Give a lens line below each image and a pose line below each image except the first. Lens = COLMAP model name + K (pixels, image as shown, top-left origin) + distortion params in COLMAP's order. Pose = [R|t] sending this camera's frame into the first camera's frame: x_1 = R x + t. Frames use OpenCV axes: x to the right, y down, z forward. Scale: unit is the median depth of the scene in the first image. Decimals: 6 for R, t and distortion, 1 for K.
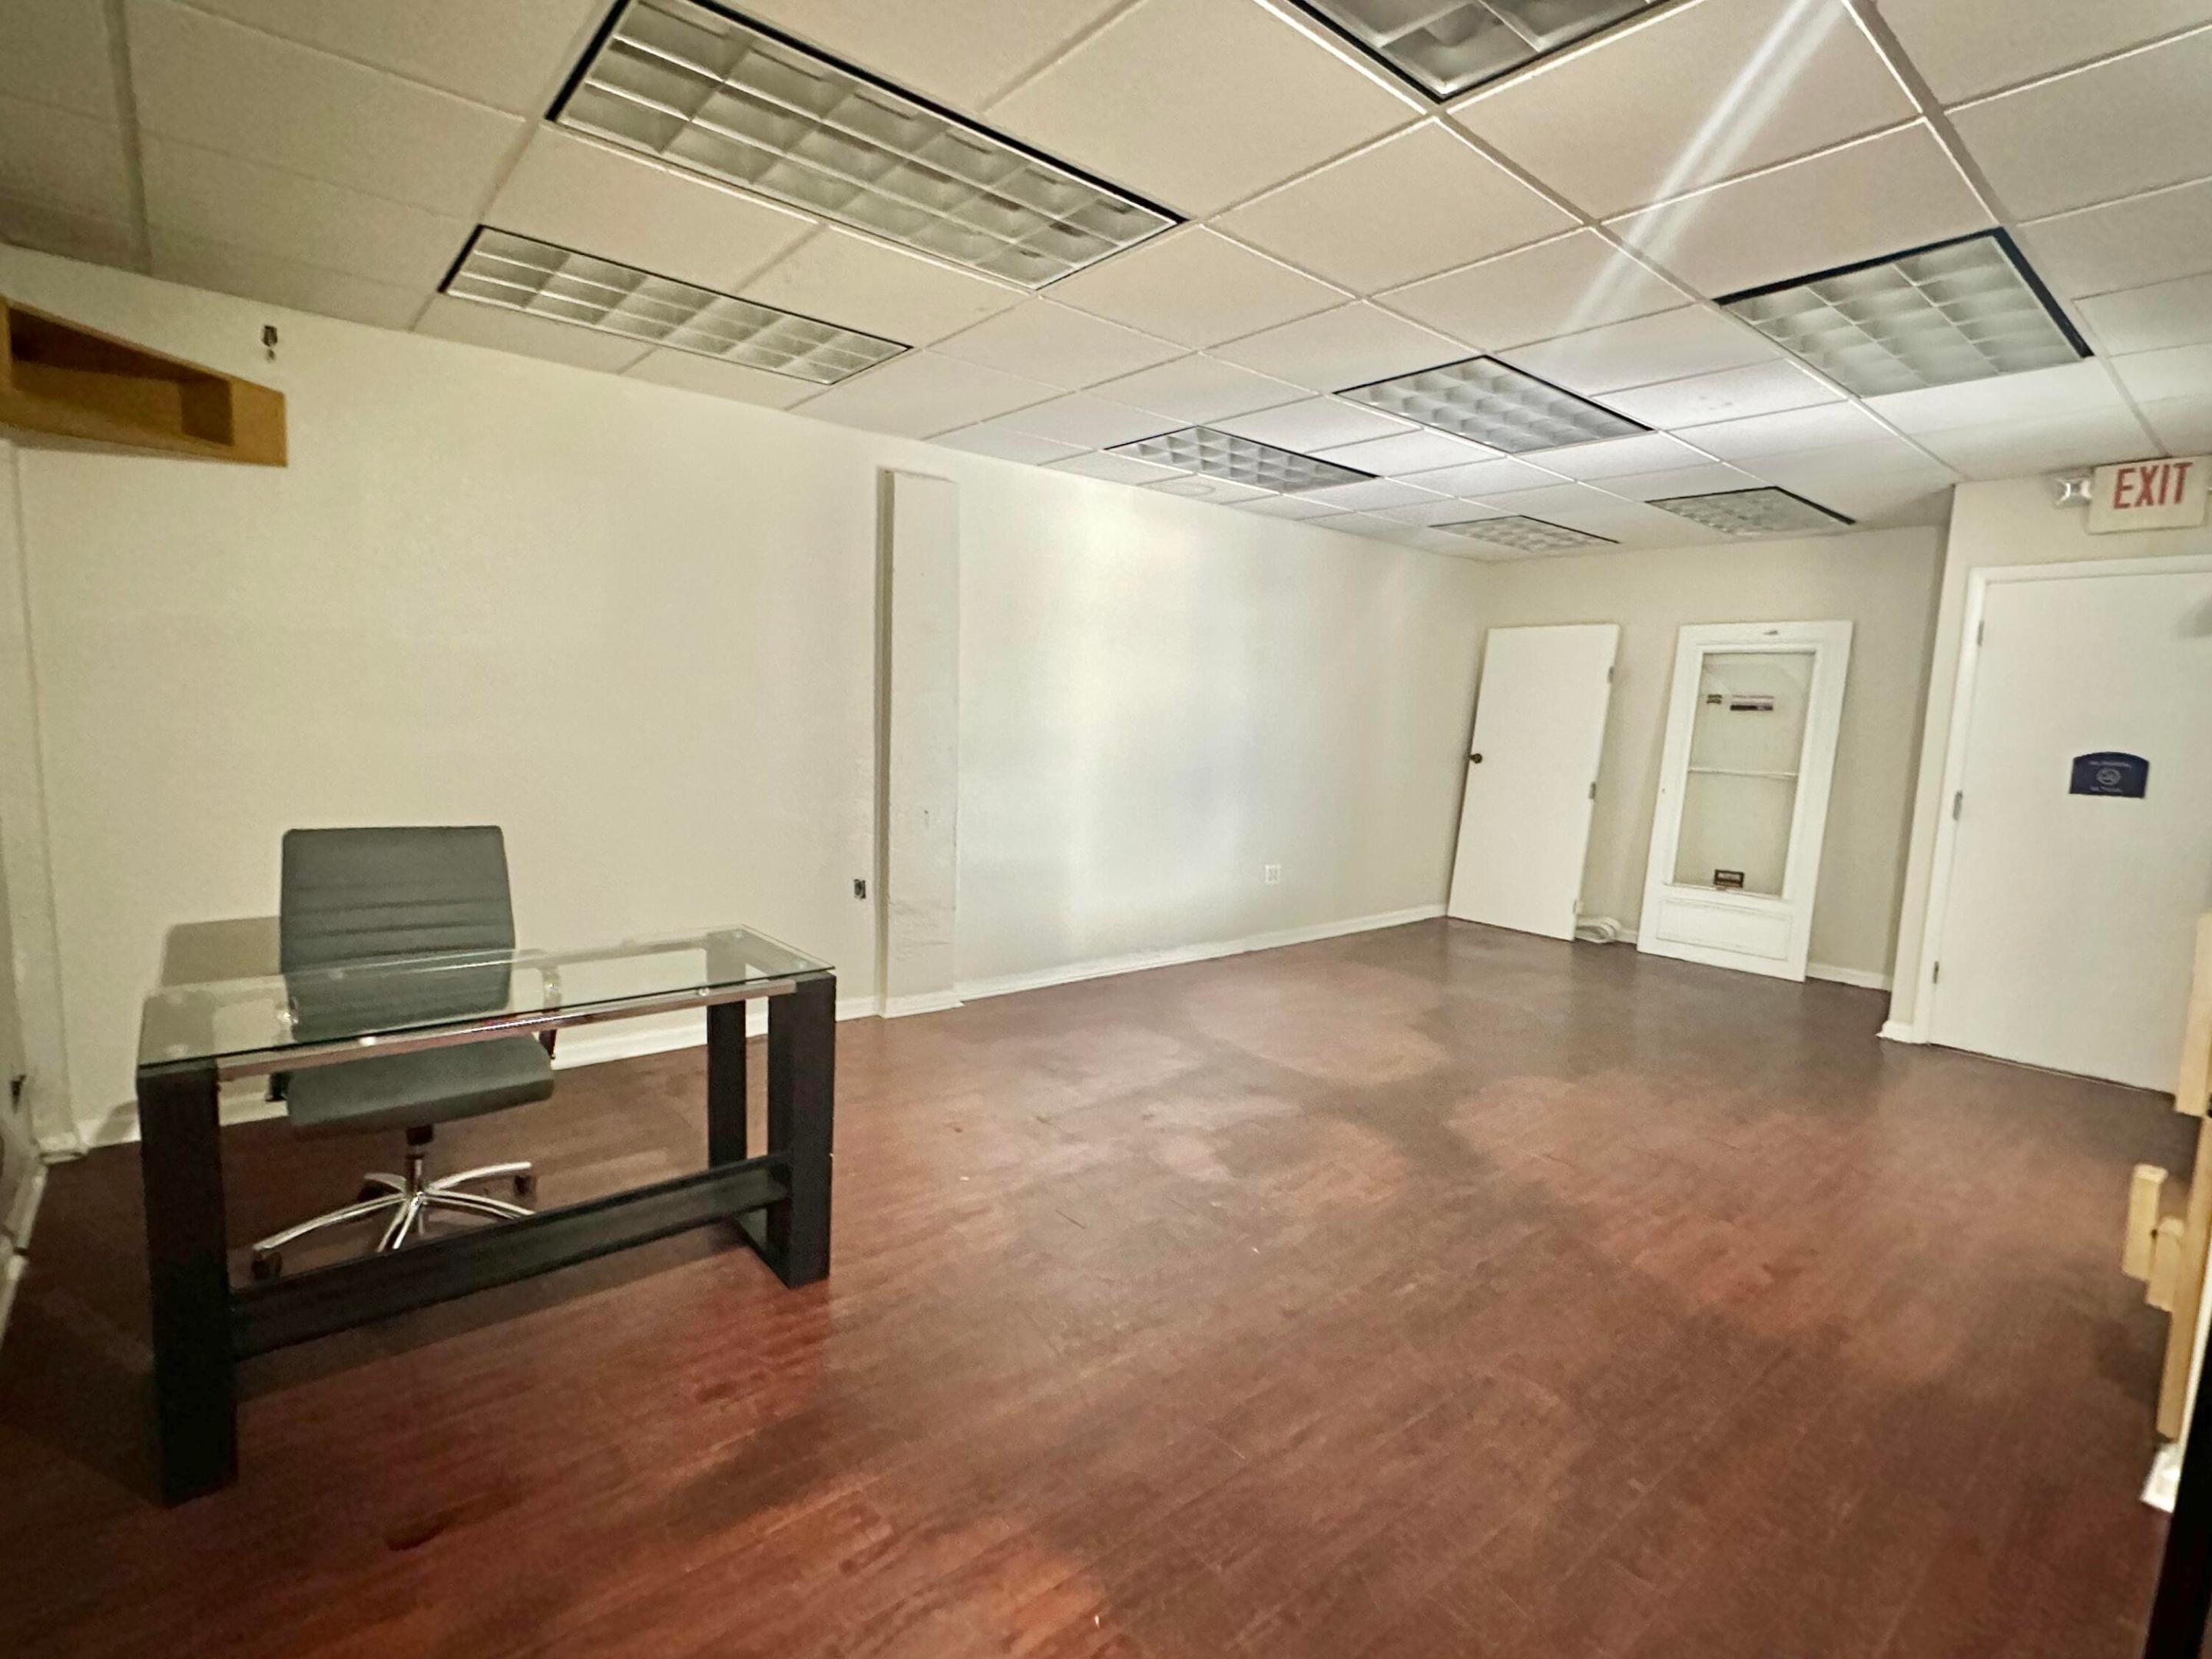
lens RADIAL K [[1053.9, 0, 1106.0], [0, 1053.9, 829.5], [0, 0, 1]] dist [0.000202, -0.000009]
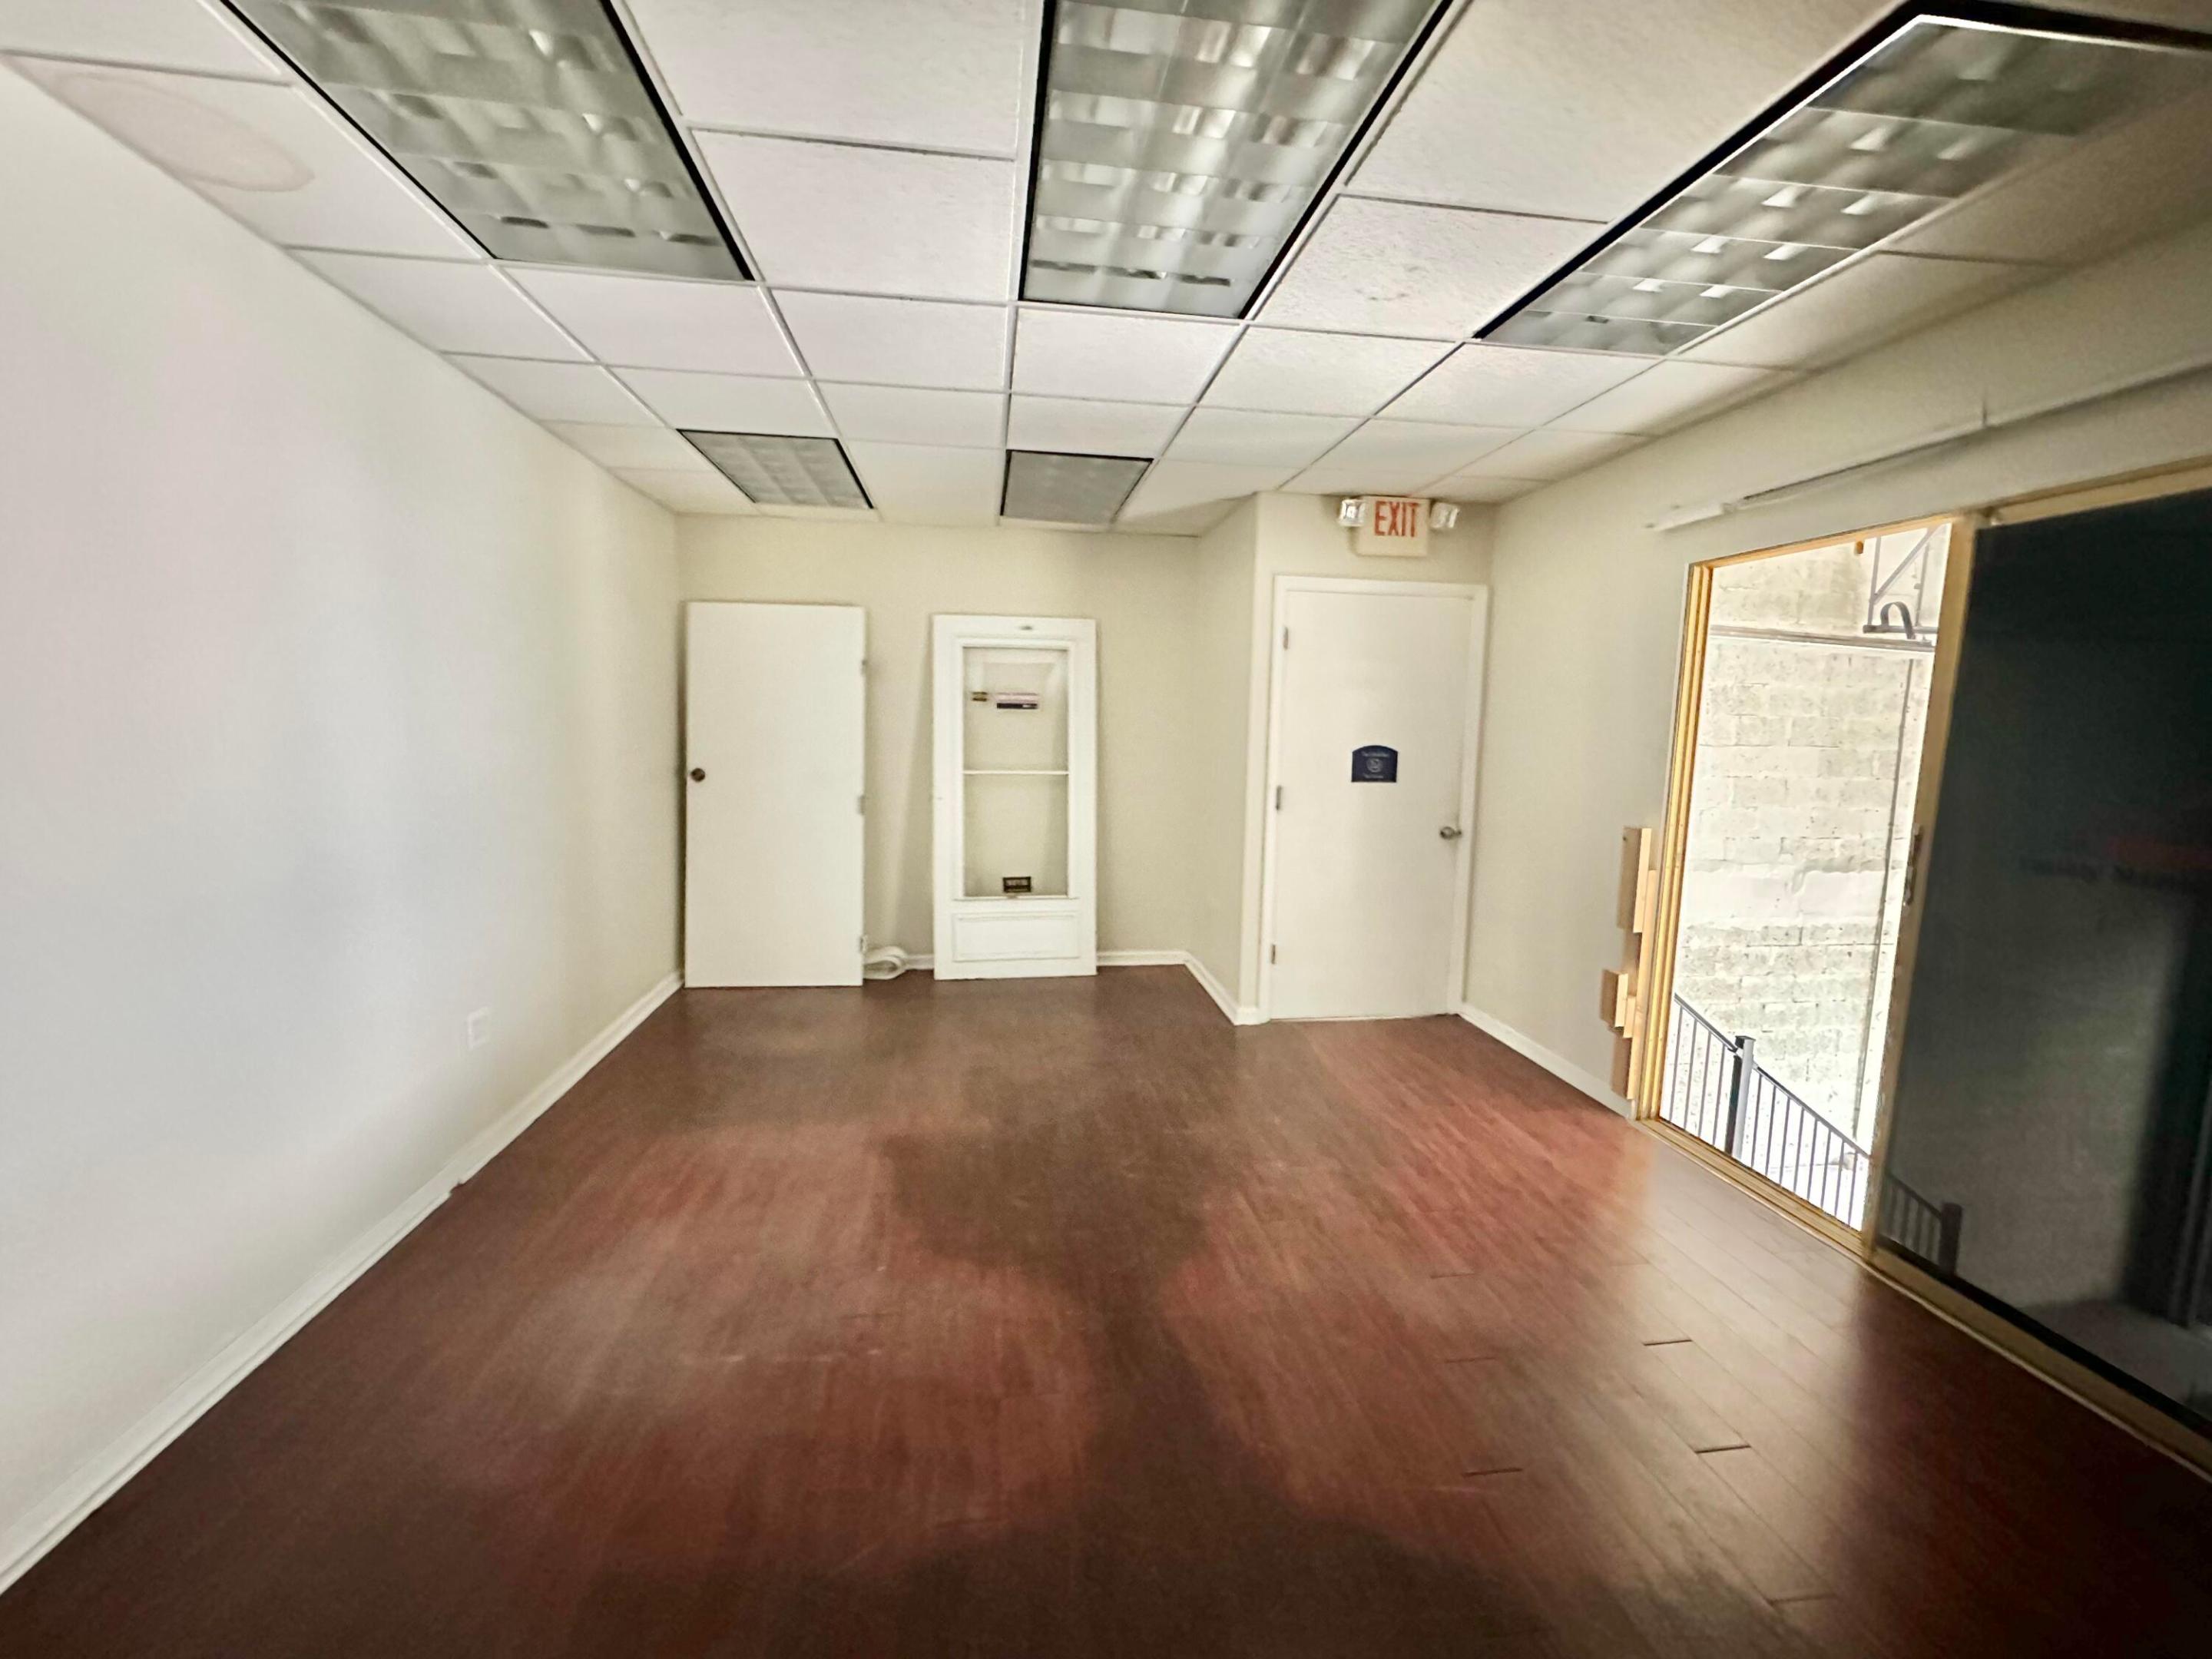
lens RADIAL K [[895.4, 0, 1106.0], [0, 895.4, 829.5], [0, 0, 1]] dist [0.000859, 0.000016]
pose [[0.528944, -0.131881, 0.838347, -0.043175], [0.099600, 0.990672, 0.093002, -0.071370], [-0.842792, 0.034306, 0.537145, 0.496160]]
